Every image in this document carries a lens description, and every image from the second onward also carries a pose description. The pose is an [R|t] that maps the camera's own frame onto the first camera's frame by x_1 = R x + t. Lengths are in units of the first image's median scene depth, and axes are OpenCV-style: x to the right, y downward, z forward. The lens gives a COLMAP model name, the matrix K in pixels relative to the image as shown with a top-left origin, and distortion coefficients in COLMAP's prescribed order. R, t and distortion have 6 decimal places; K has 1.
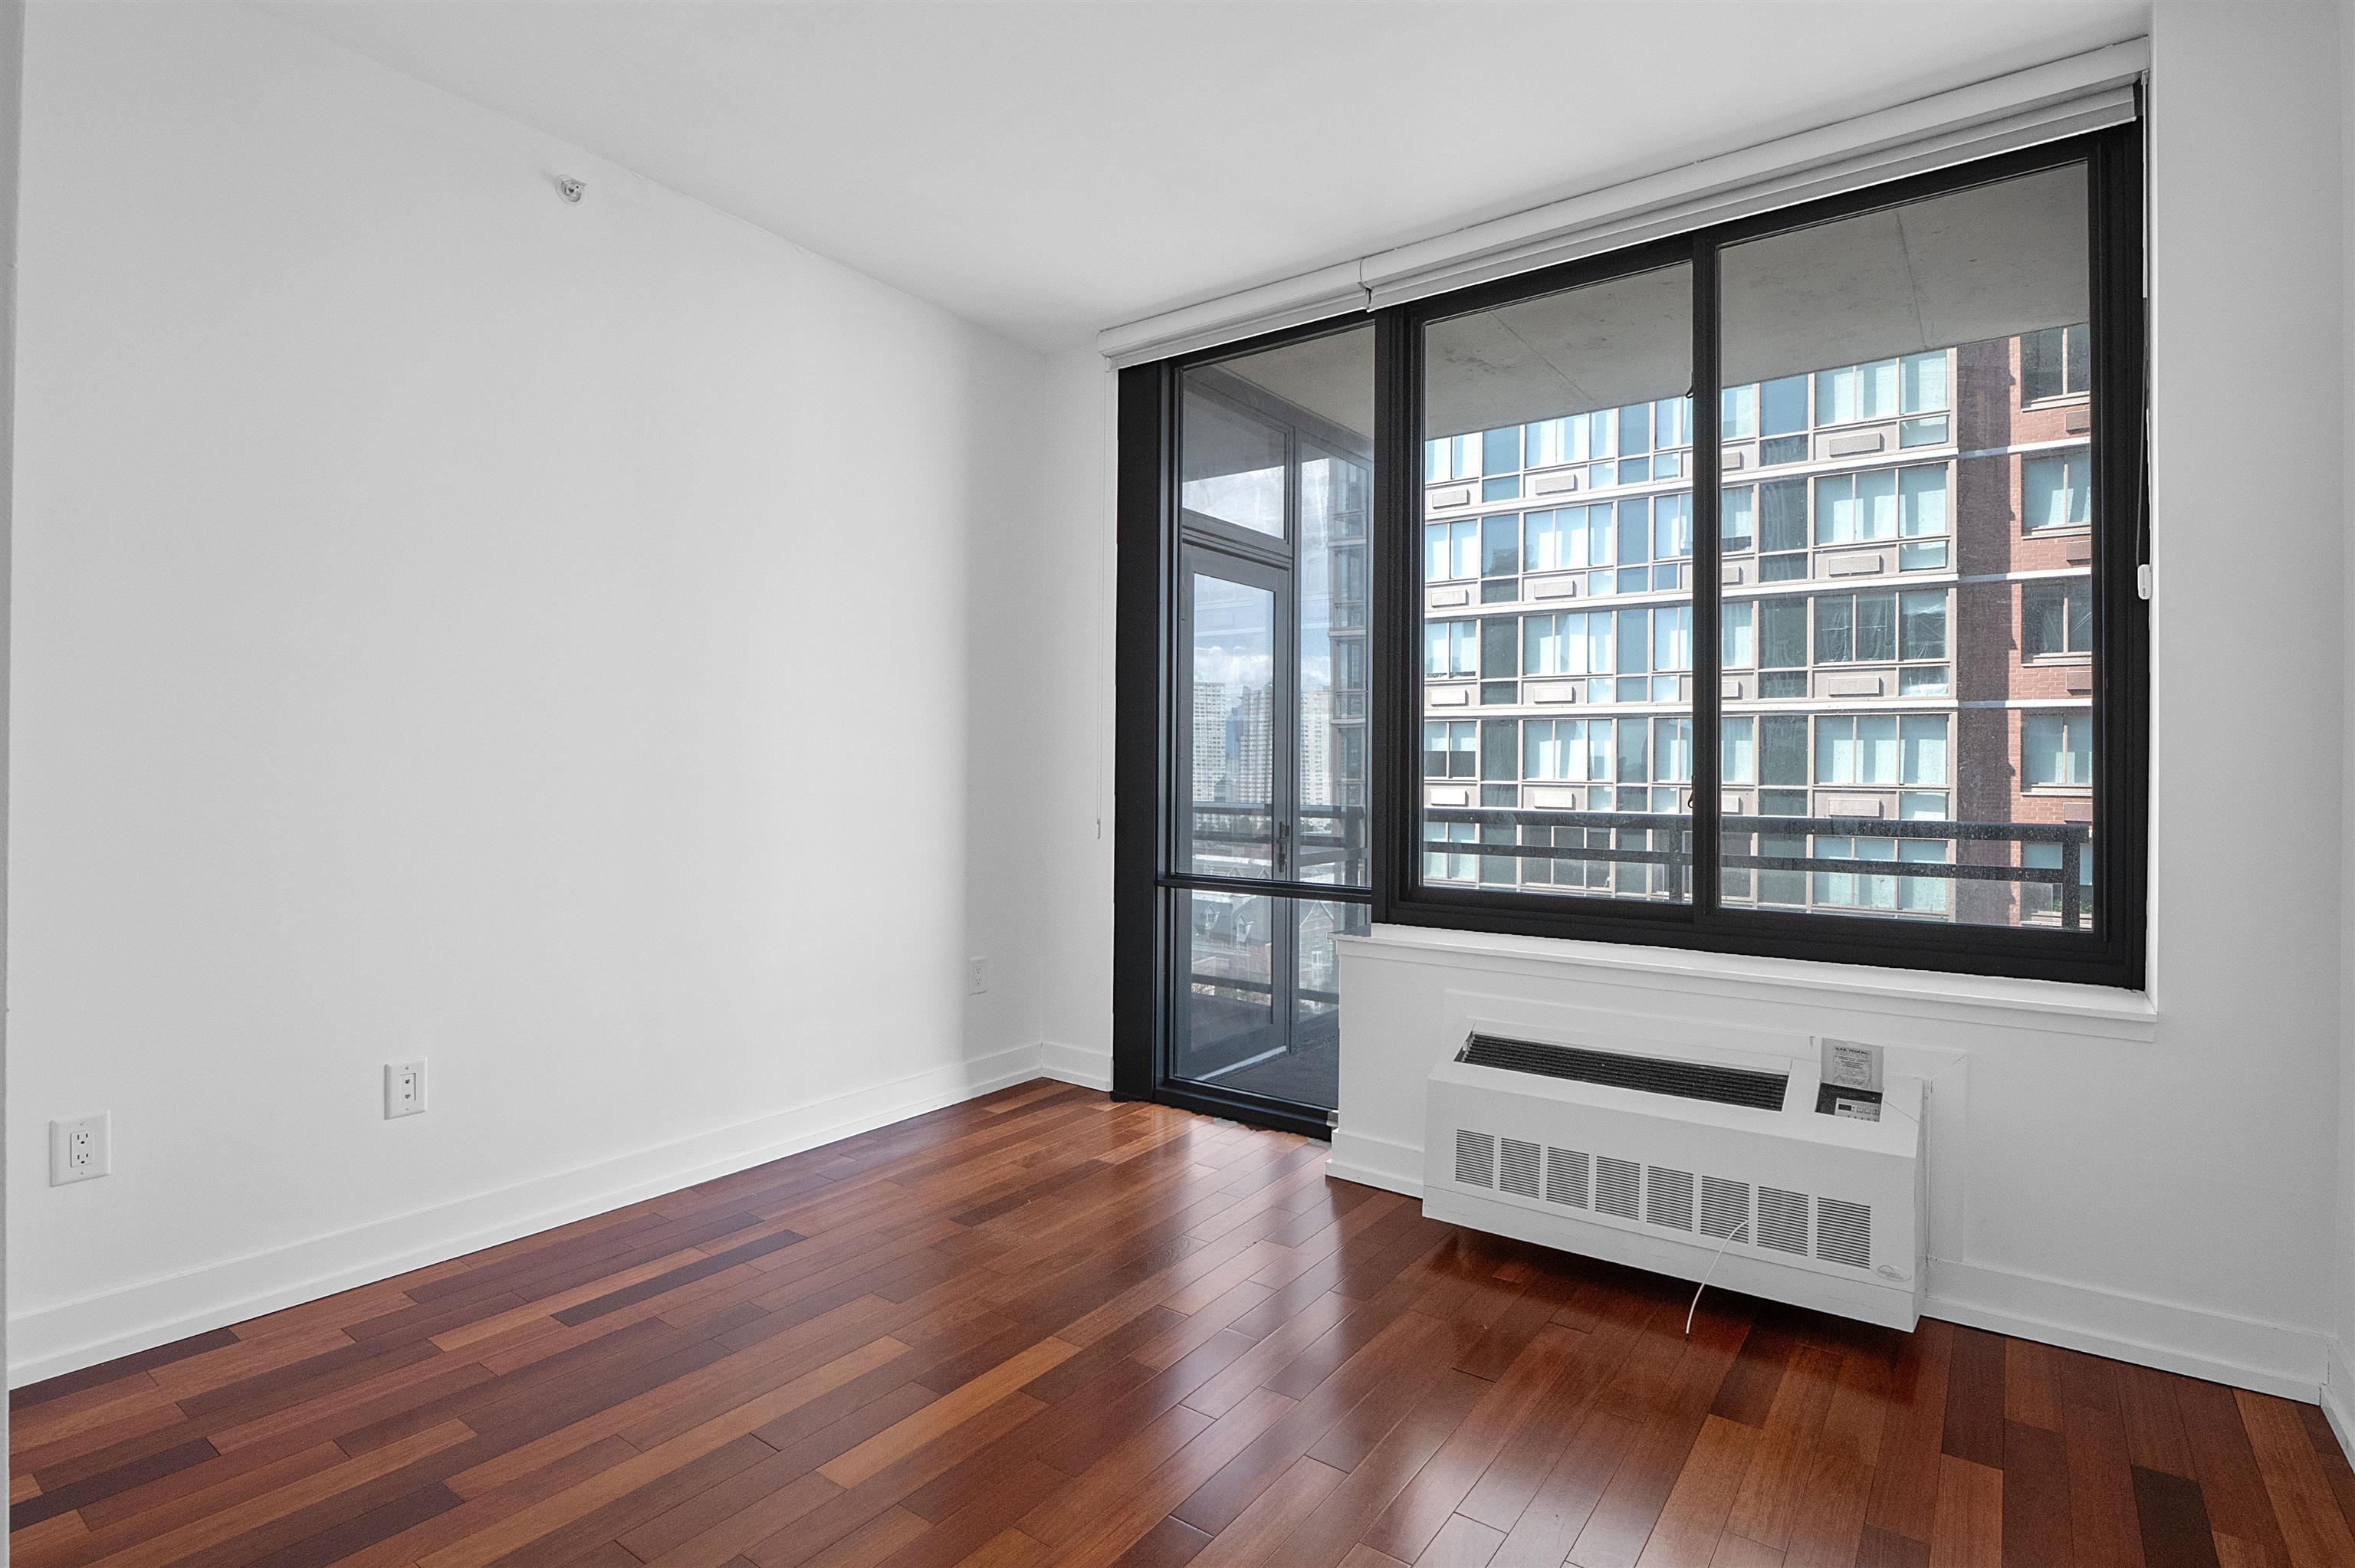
lens RADIAL K [[1139.4, 0, 1184.4], [0, 1139.4, 764.2], [0, 0, 1]] dist [-0.007693, -0.005086]
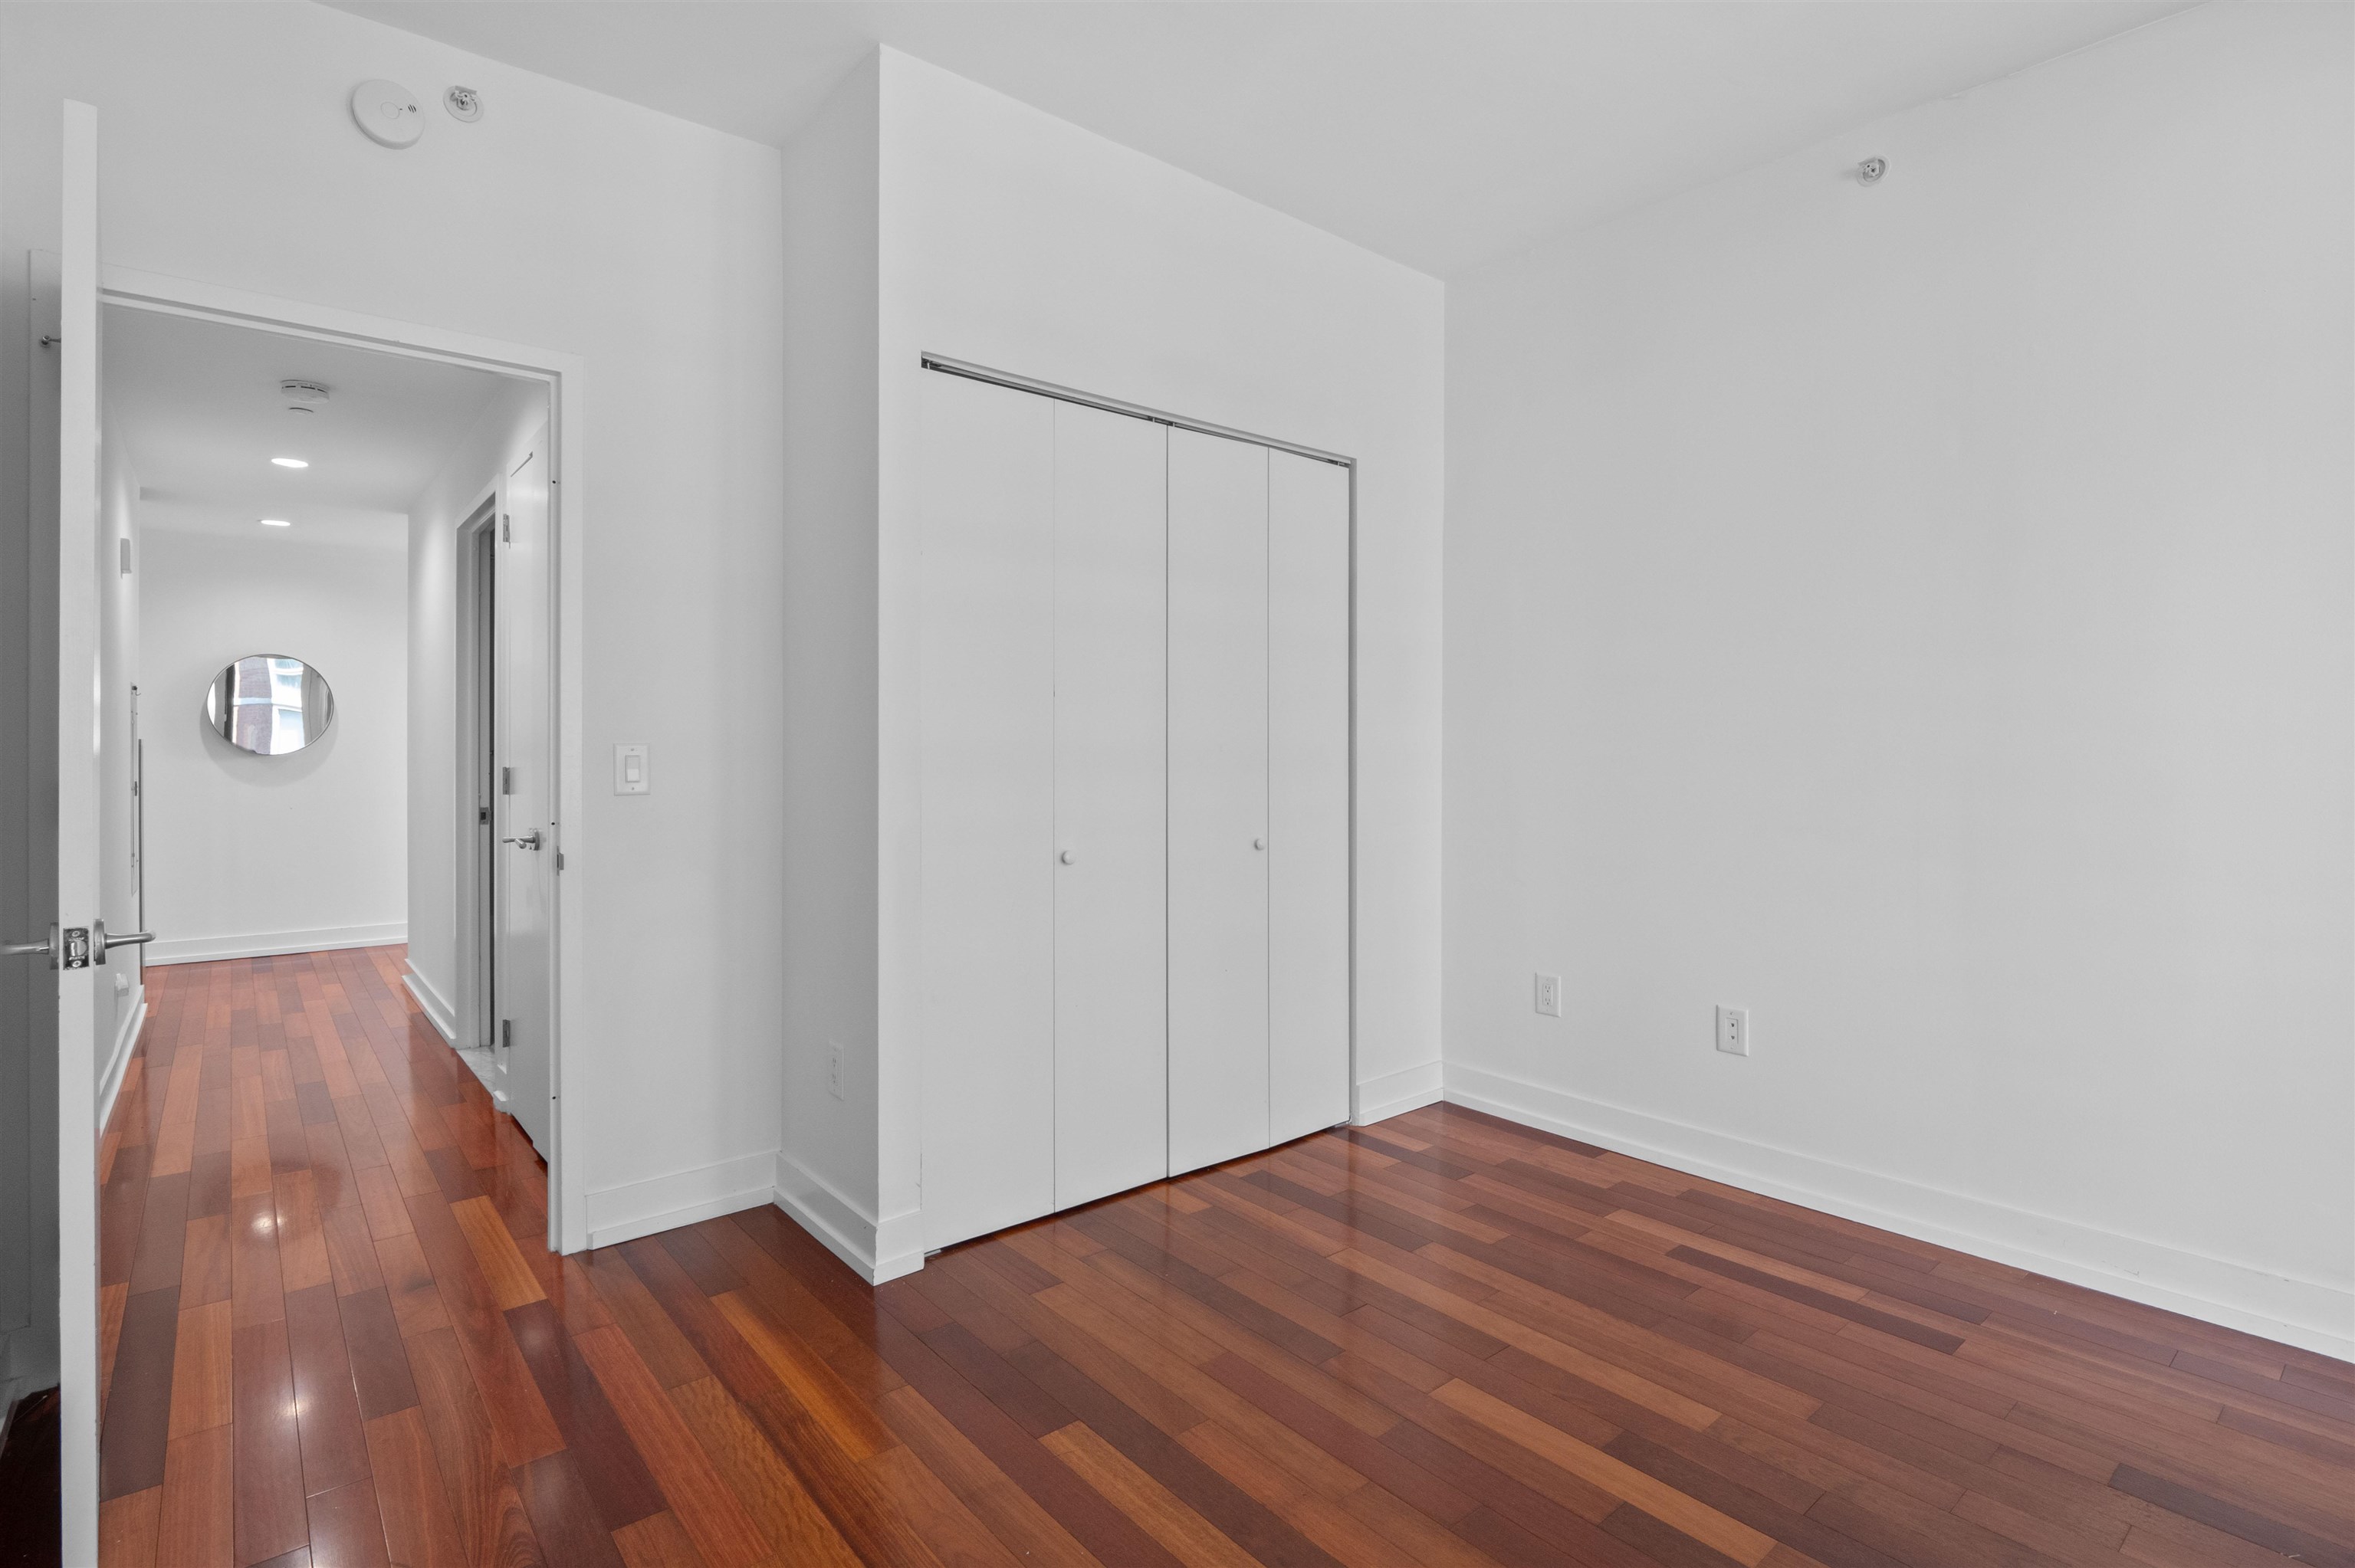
lens RADIAL K [[1139.4, 0, 1179.4], [0, 1139.4, 763.9], [0, 0, 1]] dist [-0.007693, -0.005086]
pose [[-0.226312, 0.005727, -0.974038, 0.363537], [-0.003498, 0.999971, 0.006693, 0.000592], [0.974049, 0.004922, -0.226286, 0.425919]]
